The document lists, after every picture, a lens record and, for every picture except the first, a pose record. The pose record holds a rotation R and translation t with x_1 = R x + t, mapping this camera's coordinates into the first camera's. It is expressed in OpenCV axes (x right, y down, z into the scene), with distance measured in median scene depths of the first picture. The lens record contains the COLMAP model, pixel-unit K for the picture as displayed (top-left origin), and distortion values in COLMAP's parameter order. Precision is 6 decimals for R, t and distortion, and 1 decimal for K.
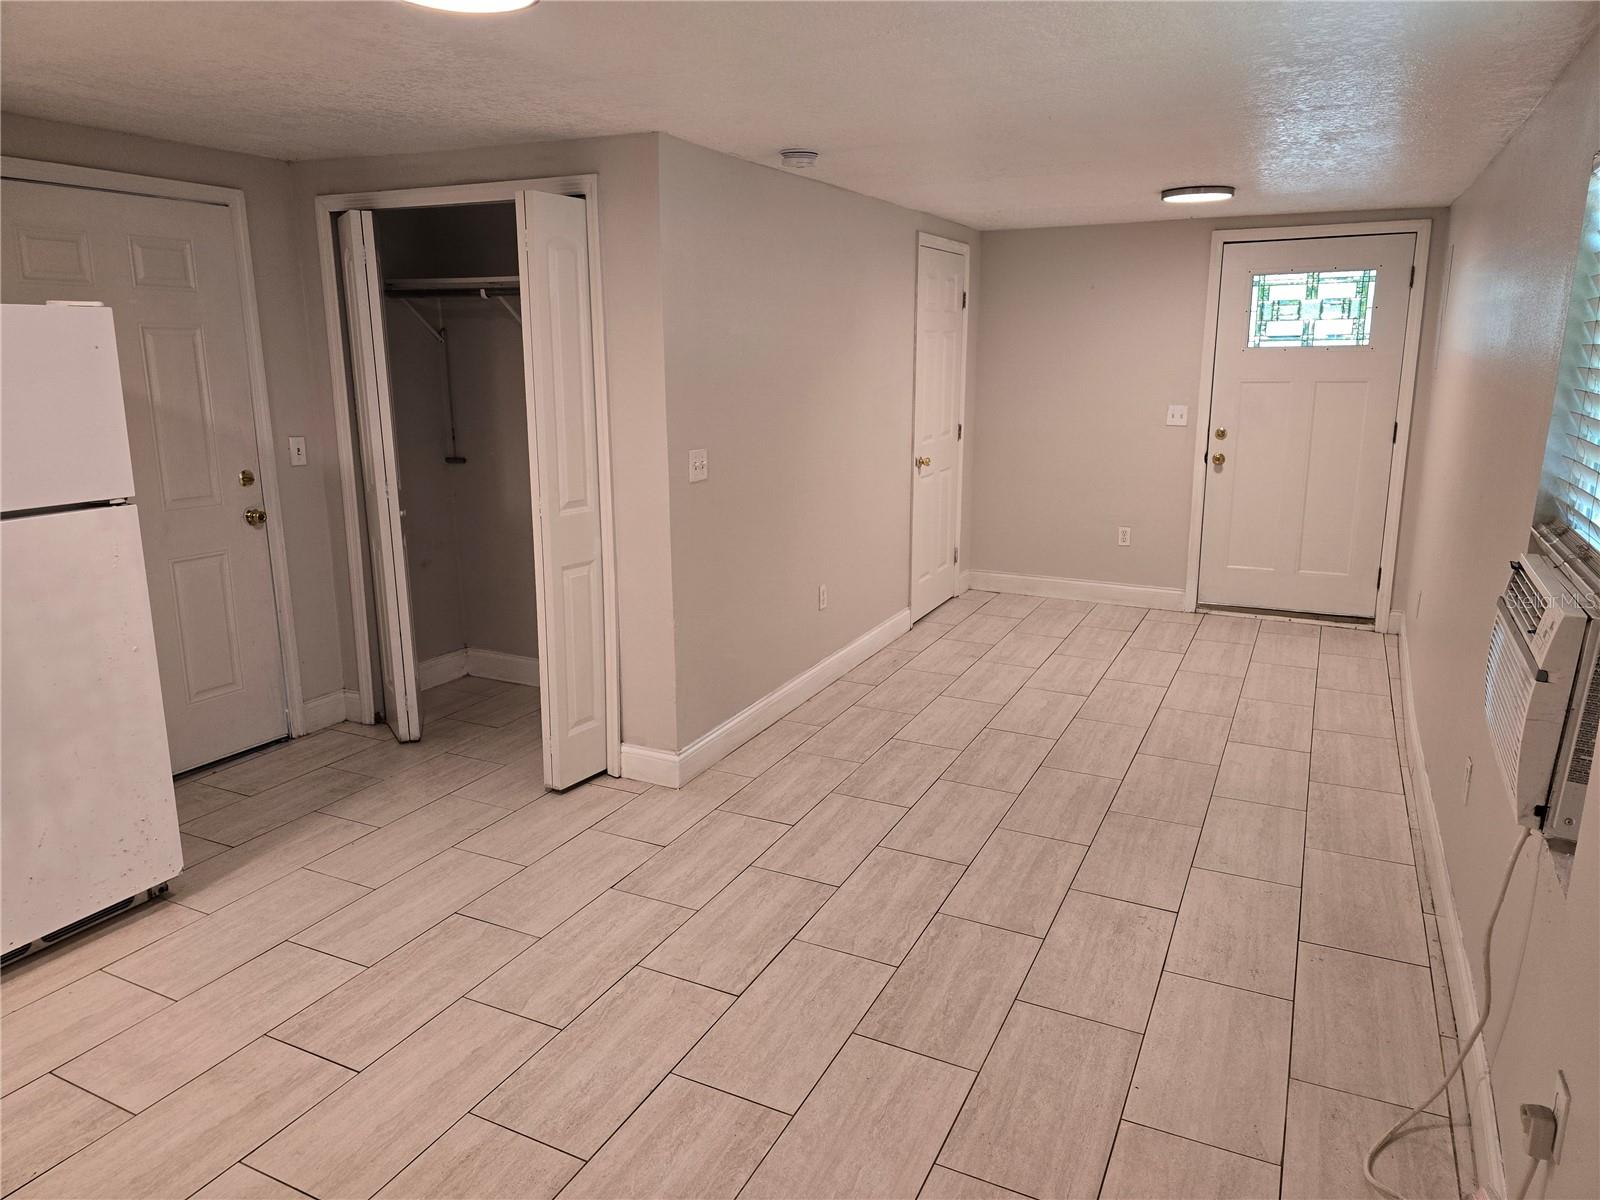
lens RADIAL K [[1069.1, 0, 789.0], [0, 1069.1, 596.4], [0, 0, 1]] dist [0.108978, -0.116531]
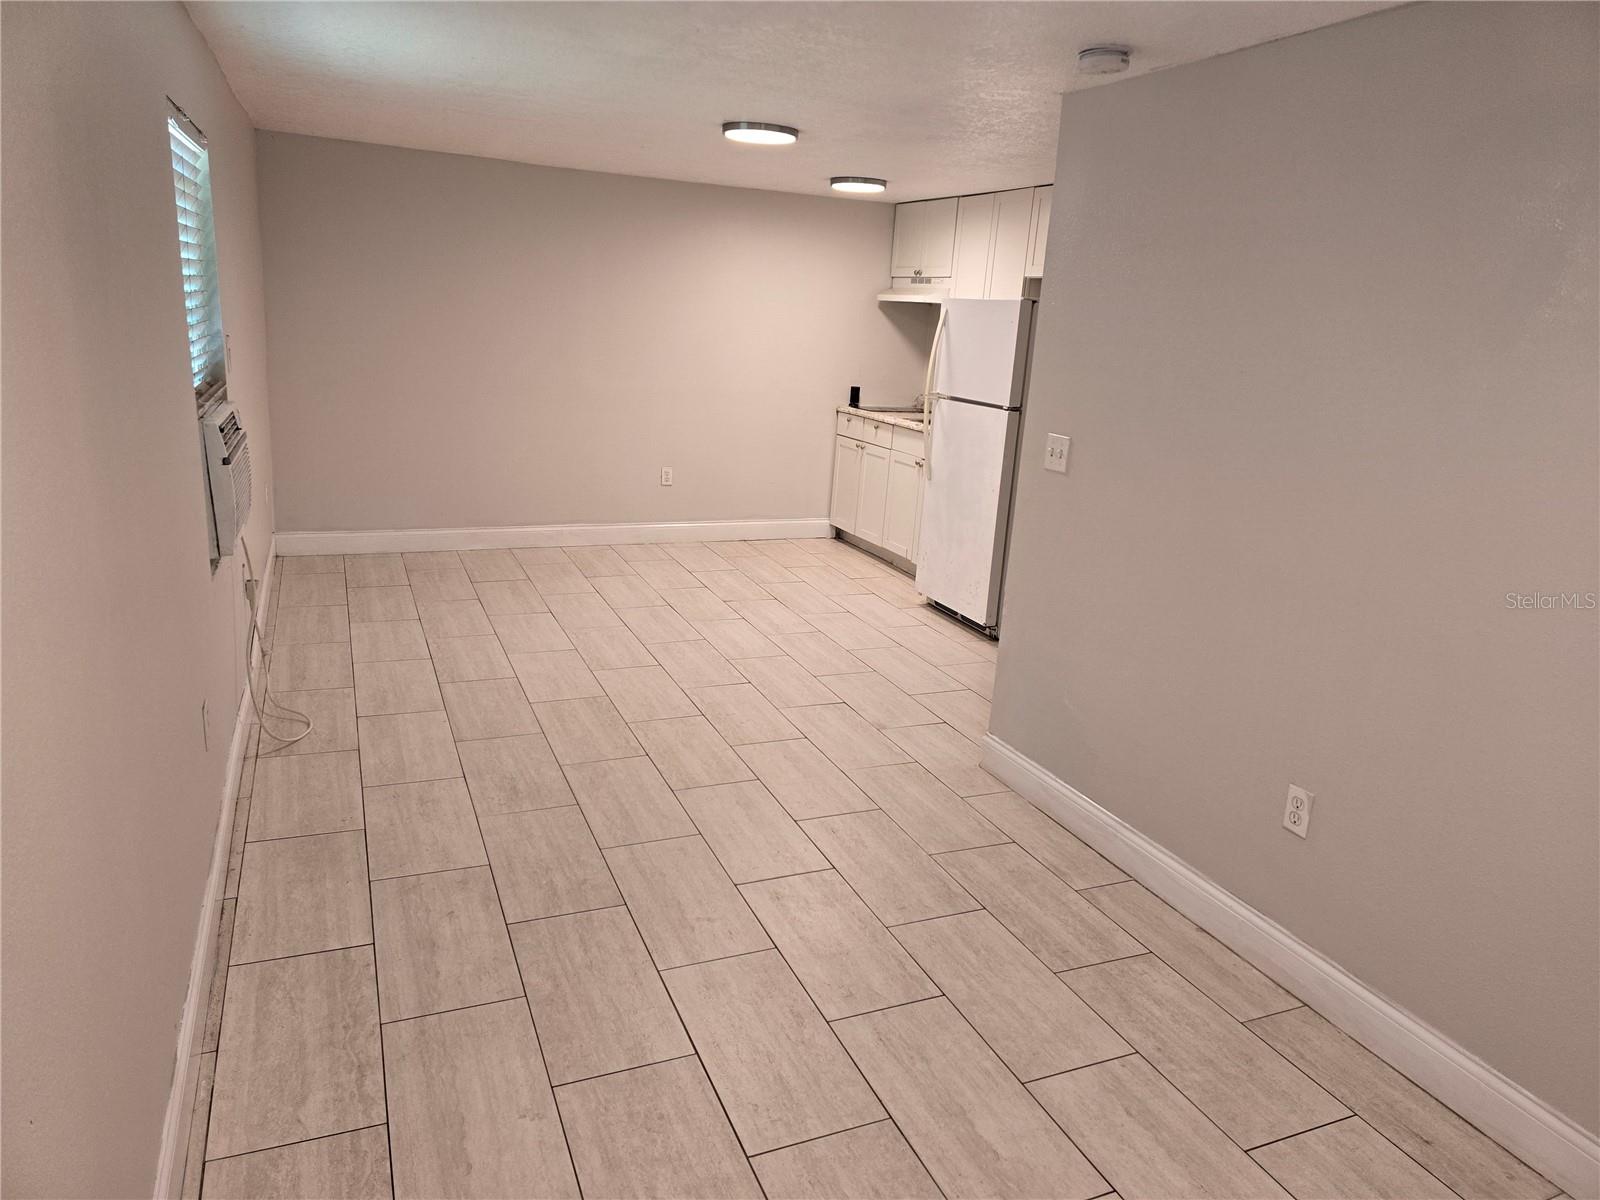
lens RADIAL K [[1061.9, 0, 807.9], [0, 1061.9, 579.4], [0, 0, 1]] dist [0.135828, -0.151781]
pose [[-0.642106, 0.145222, -0.752735, 0.736024], [-0.234369, 0.897696, 0.373113, -0.313995], [0.729911, 0.415996, -0.542380, 1.383600]]
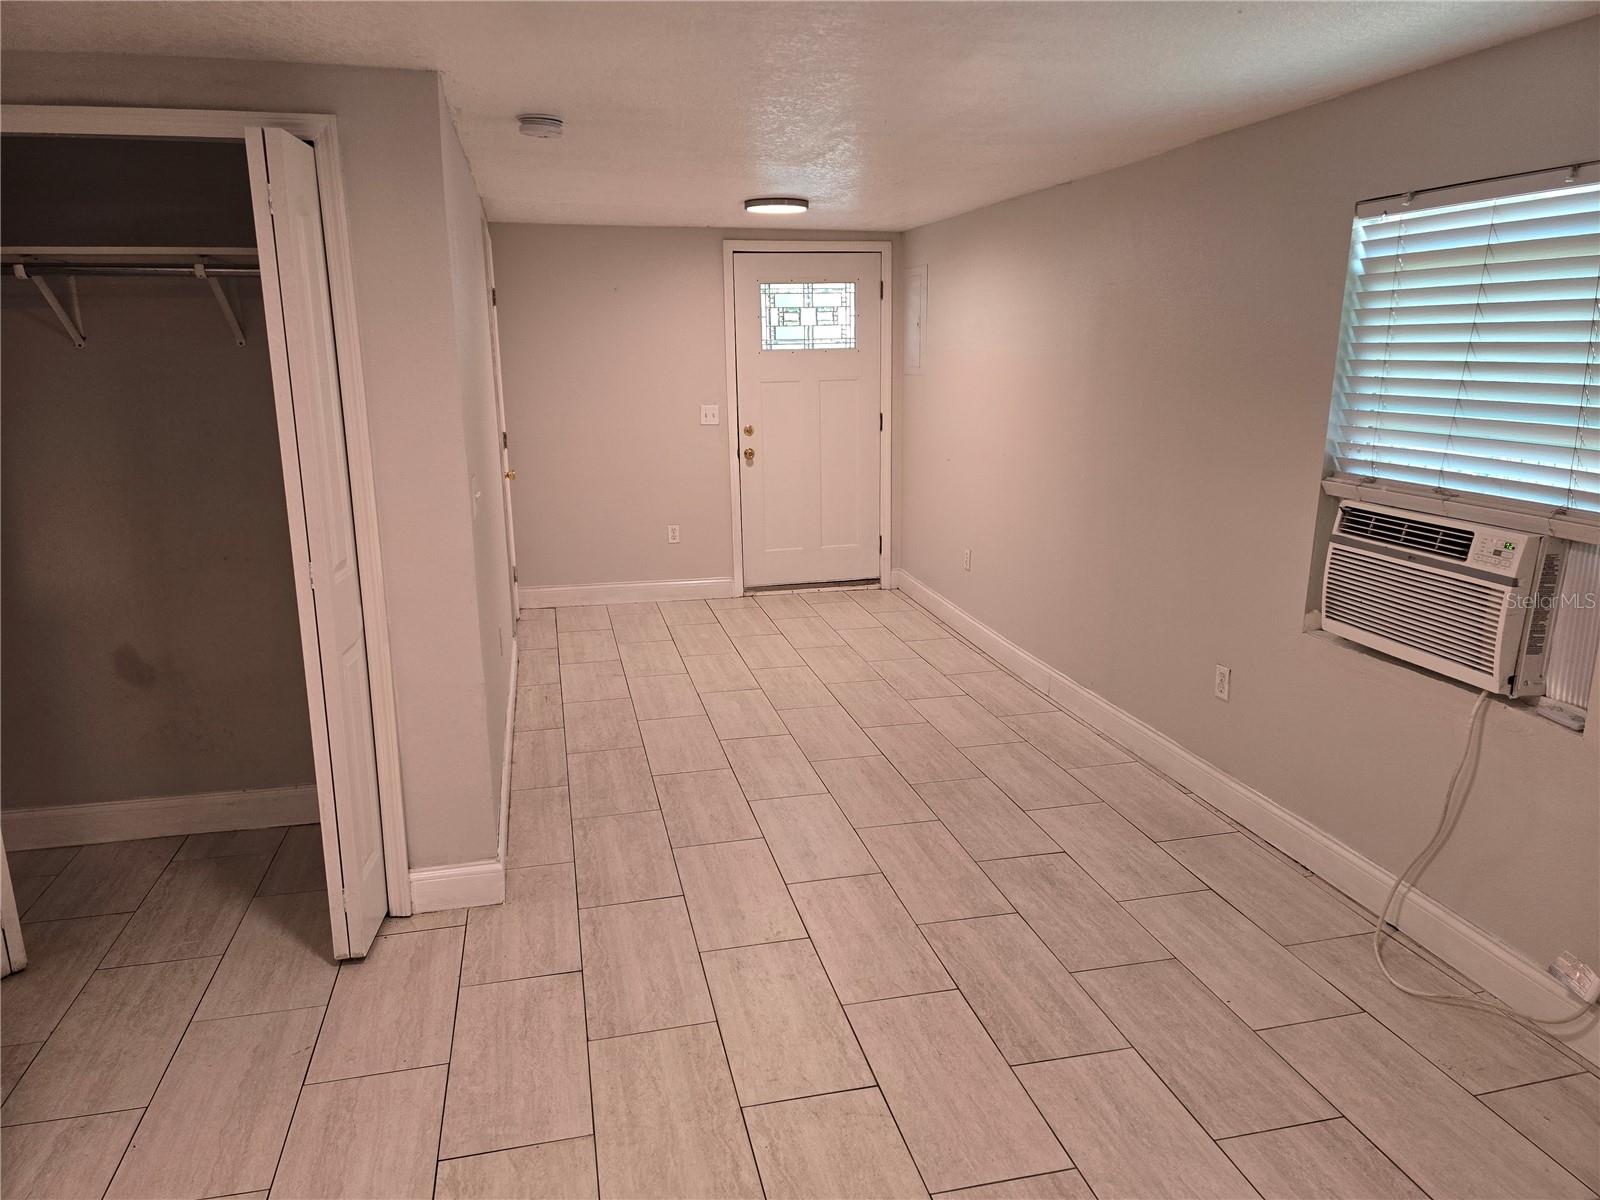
lens RADIAL K [[1069.1, 0, 789.0], [0, 1069.1, 596.4], [0, 0, 1]] dist [0.108978, -0.116531]
pose [[0.771284, -0.150662, 0.618402, -0.414081], [0.150862, 0.987168, 0.052347, -0.056874], [-0.618354, 0.052919, 0.784116, 0.231681]]
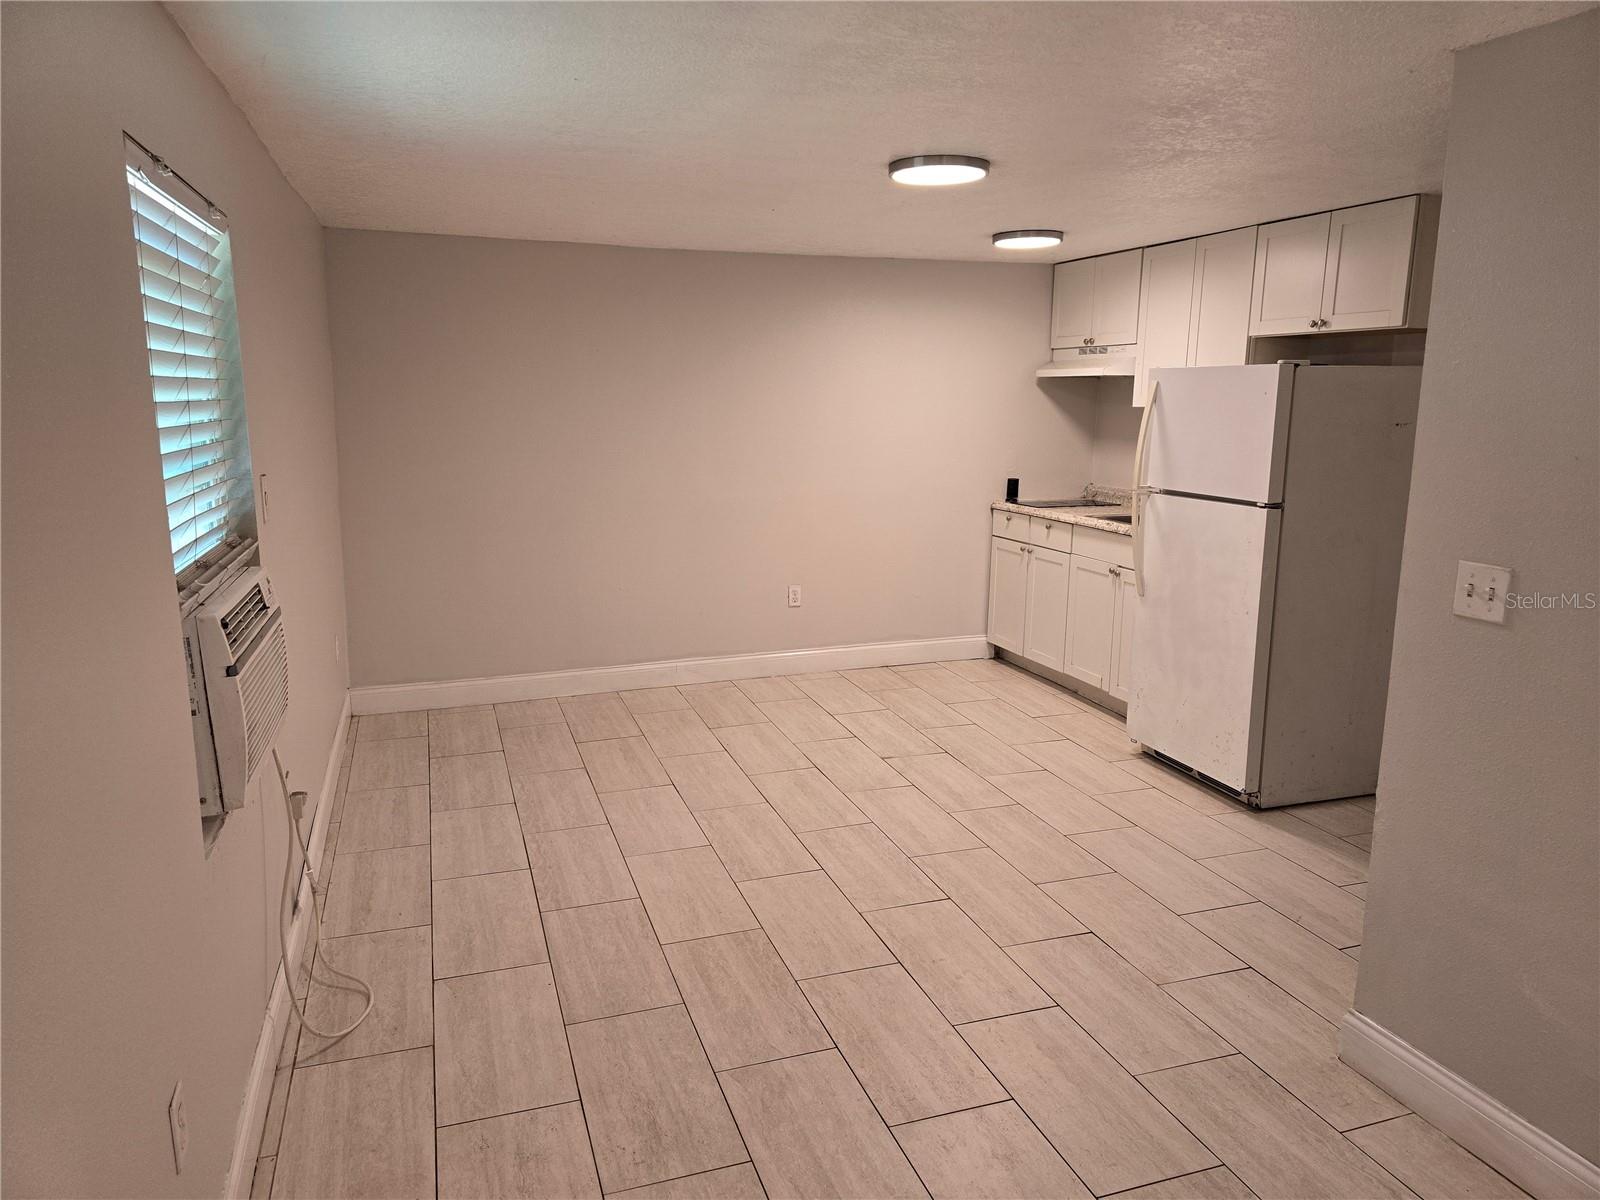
lens RADIAL K [[1069.2, 0, 800.8], [0, 1069.2, 591.5], [0, 0, 1]] dist [0.108478, -0.137093]
pose [[-0.699948, 0.122624, -0.703588, 0.573040], [-0.170166, 0.928144, 0.331046, -0.254009], [0.693625, 0.351442, -0.628787, 1.120421]]
